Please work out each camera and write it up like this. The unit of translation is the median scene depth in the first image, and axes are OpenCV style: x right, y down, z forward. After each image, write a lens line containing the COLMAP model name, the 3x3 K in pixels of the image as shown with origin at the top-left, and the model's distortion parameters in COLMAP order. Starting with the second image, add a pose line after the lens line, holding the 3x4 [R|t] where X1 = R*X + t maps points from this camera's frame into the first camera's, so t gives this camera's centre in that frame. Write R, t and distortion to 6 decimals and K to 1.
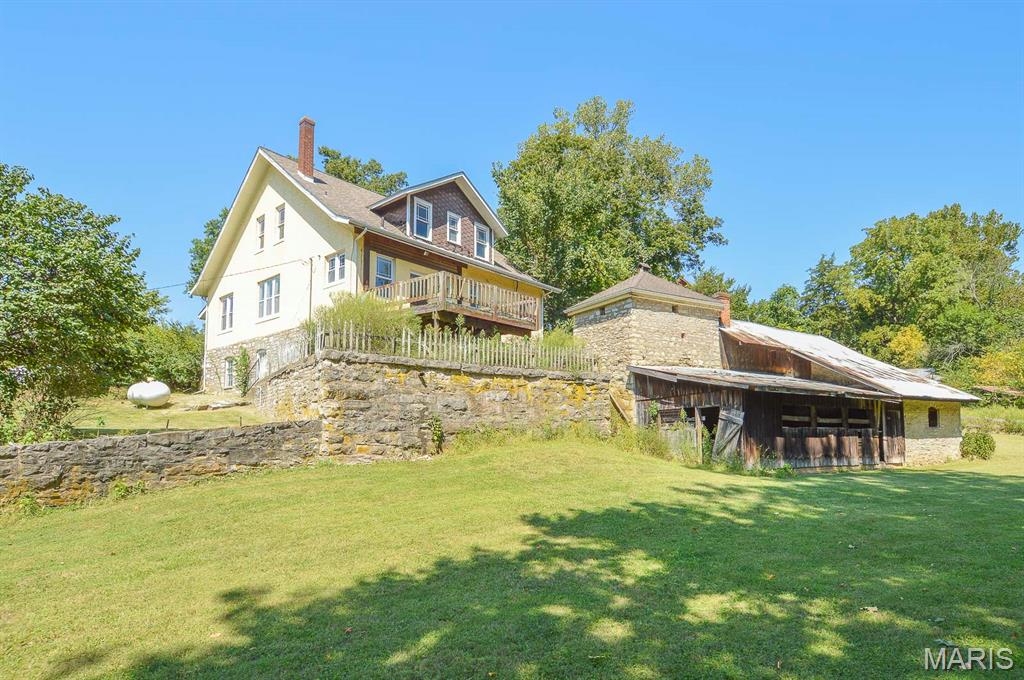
lens RADIAL K [[564.6, 0, 515.5], [0, 564.6, 350.4], [0, 0, 1]] dist [0.014863, -0.000286]
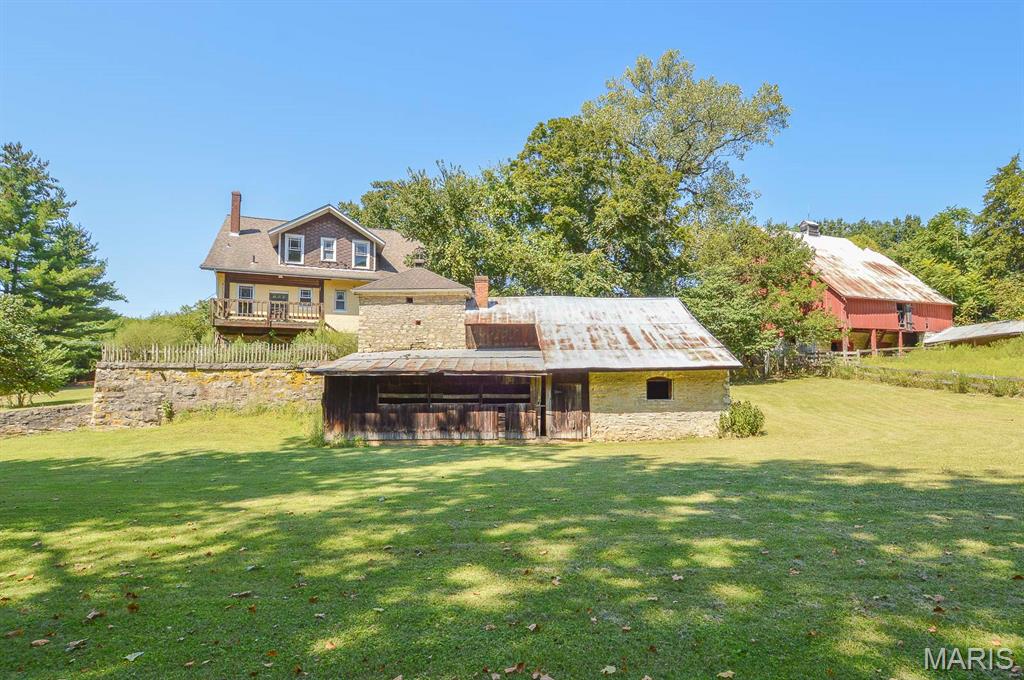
lens RADIAL K [[564.6, 0, 515.5], [0, 564.6, 350.4], [0, 0, 1]] dist [0.014863, -0.000286]
pose [[0.847095, -0.061745, -0.527842, 1.239245], [0.084976, 0.996185, 0.019843, 0.027553], [0.524603, -0.061663, 0.849111, 0.176705]]
